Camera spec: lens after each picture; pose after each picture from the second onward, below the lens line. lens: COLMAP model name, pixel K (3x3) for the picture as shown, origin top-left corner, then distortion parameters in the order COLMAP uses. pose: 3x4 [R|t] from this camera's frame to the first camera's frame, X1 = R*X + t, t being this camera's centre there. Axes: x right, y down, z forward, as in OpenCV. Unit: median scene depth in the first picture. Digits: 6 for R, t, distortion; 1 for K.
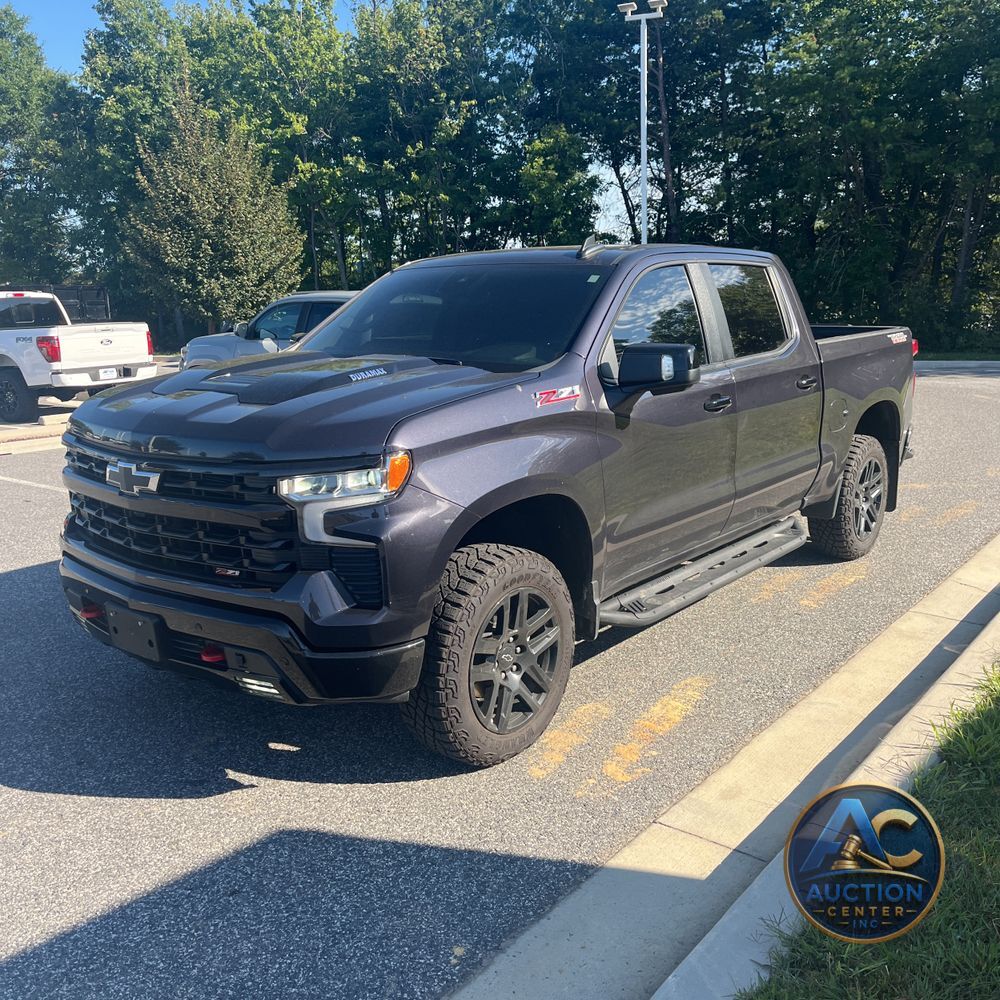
lens RADIAL K [[1008.5, 0, 500.9], [0, 1008.5, 461.2], [0, 0, 1]] dist [0.063477, -0.056989]
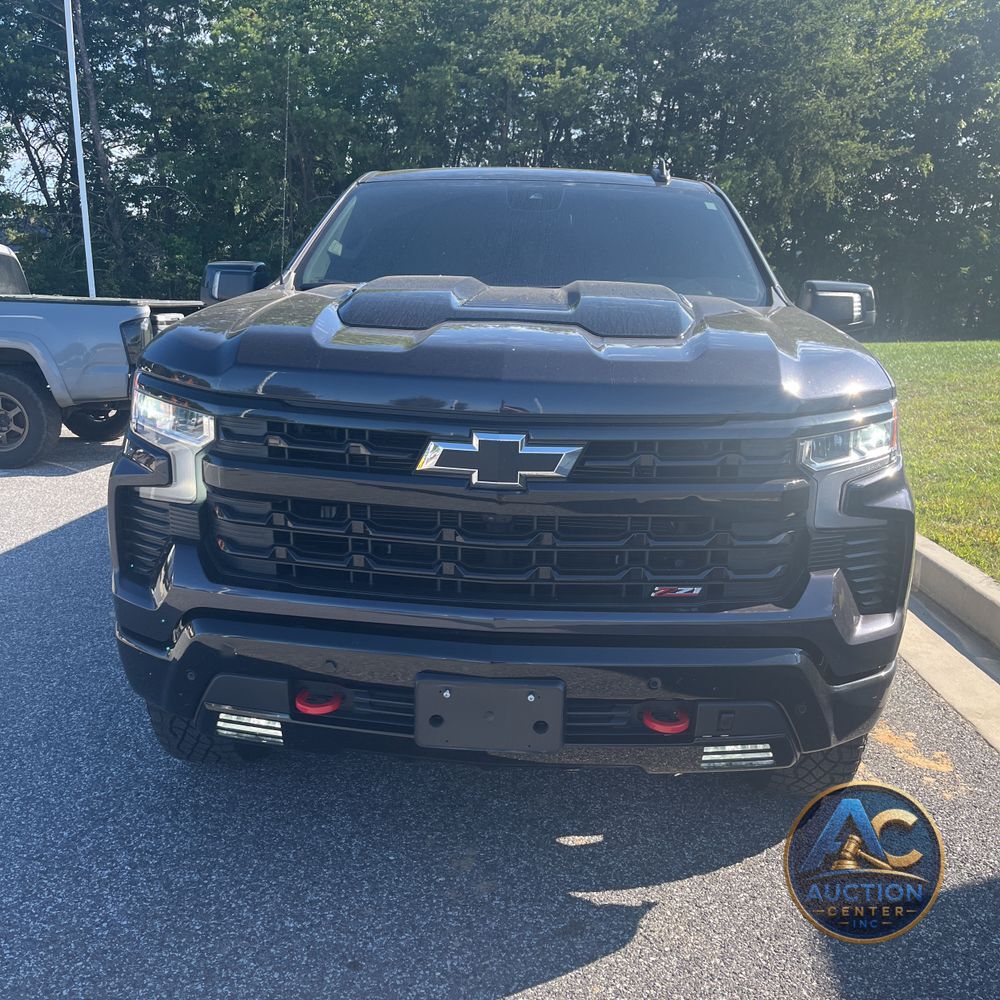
lens RADIAL K [[1008.5, 0, 500.9], [0, 1008.5, 461.2], [0, 0, 1]] dist [0.063477, -0.056989]
pose [[0.789982, -0.048796, 0.611186, -0.721424], [0.045005, 0.998754, 0.021568, 0.005254], [-0.611476, 0.010468, 0.791193, 0.522406]]
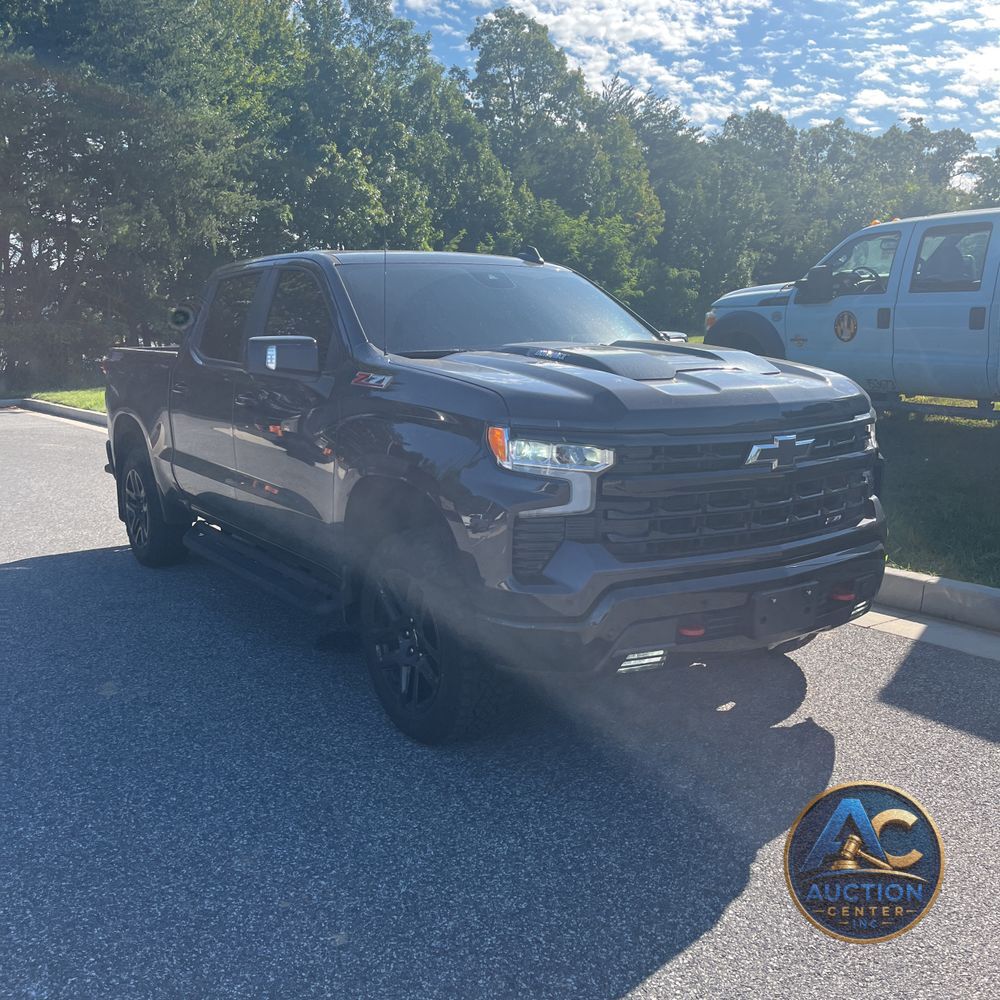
lens RADIAL K [[983.7, 0, 499.8], [0, 983.7, 447.7], [0, 0, 1]] dist [0.060070, -0.003224]
pose [[0.289376, -0.089401, 0.953031, -1.344978], [0.165657, 0.985283, 0.042127, -0.071630], [-0.942772, 0.145685, 0.299927, 0.956323]]
